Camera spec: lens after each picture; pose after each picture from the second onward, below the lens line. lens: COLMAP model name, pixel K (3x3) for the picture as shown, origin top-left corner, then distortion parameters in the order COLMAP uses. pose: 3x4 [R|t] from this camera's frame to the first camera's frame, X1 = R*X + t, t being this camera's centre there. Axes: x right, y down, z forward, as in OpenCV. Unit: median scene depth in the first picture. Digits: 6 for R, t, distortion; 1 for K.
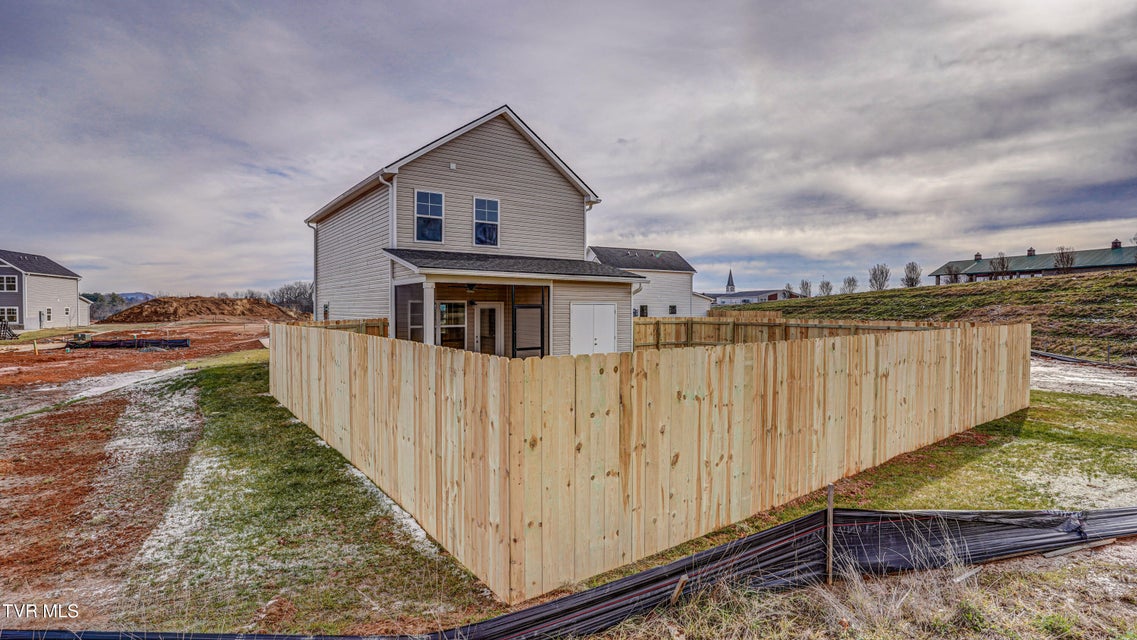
lens RADIAL K [[558.6, 0, 568.5], [0, 558.6, 320.0], [0, 0, 1]] dist [-0.080552, 0.036068]
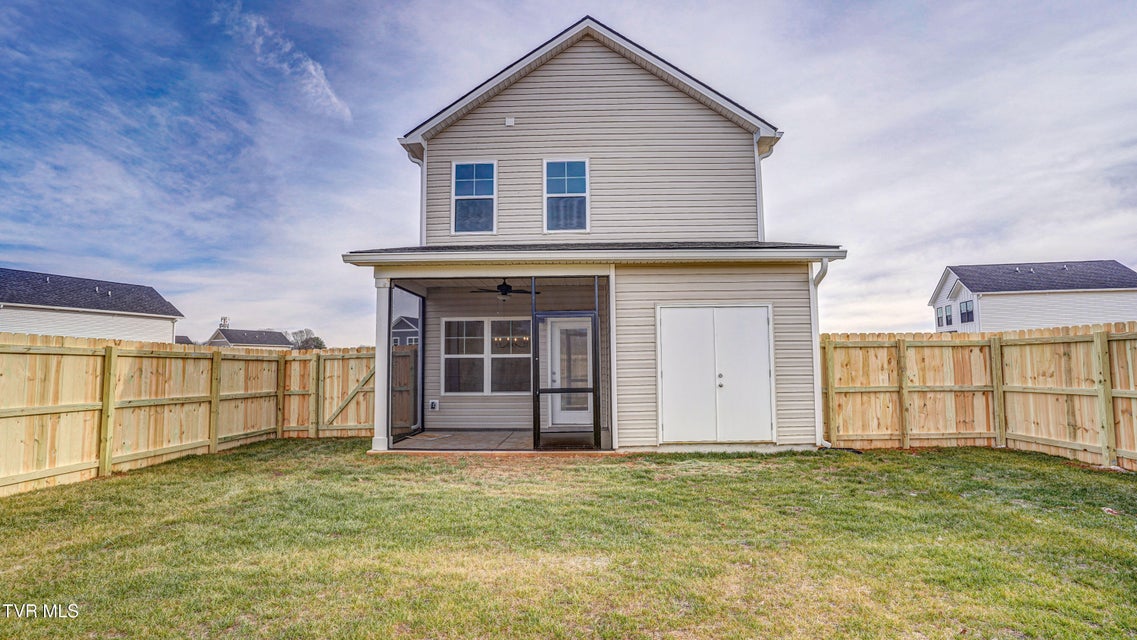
lens RADIAL K [[558.6, 0, 568.5], [0, 558.6, 320.0], [0, 0, 1]] dist [-0.080552, 0.036068]
pose [[0.799745, -0.058484, -0.597484, 0.240387], [-0.001091, 0.995100, -0.098864, 0.033720], [0.600339, 0.079718, 0.795763, 0.512010]]
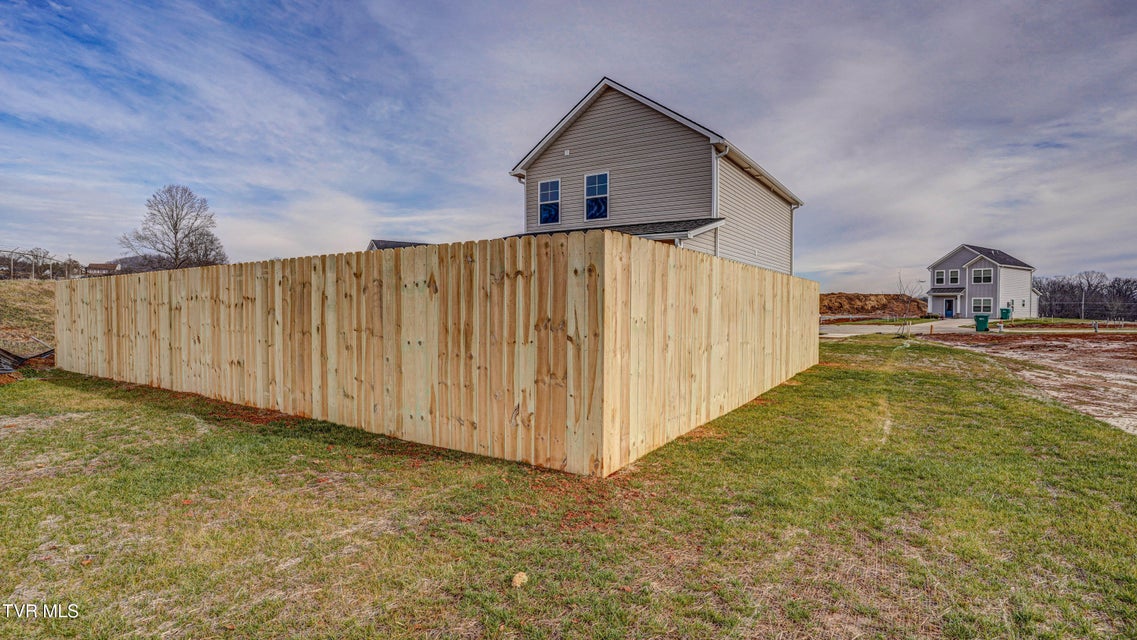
lens RADIAL K [[566.1, 0, 568.5], [0, 566.1, 320.0], [0, 0, 1]] dist [-0.081558, 0.087851]
pose [[0.360516, 0.021080, -0.932515, 0.839854], [-0.021829, 0.999661, 0.014159, 0.040864], [0.932497, 0.015251, 0.360855, 0.592894]]
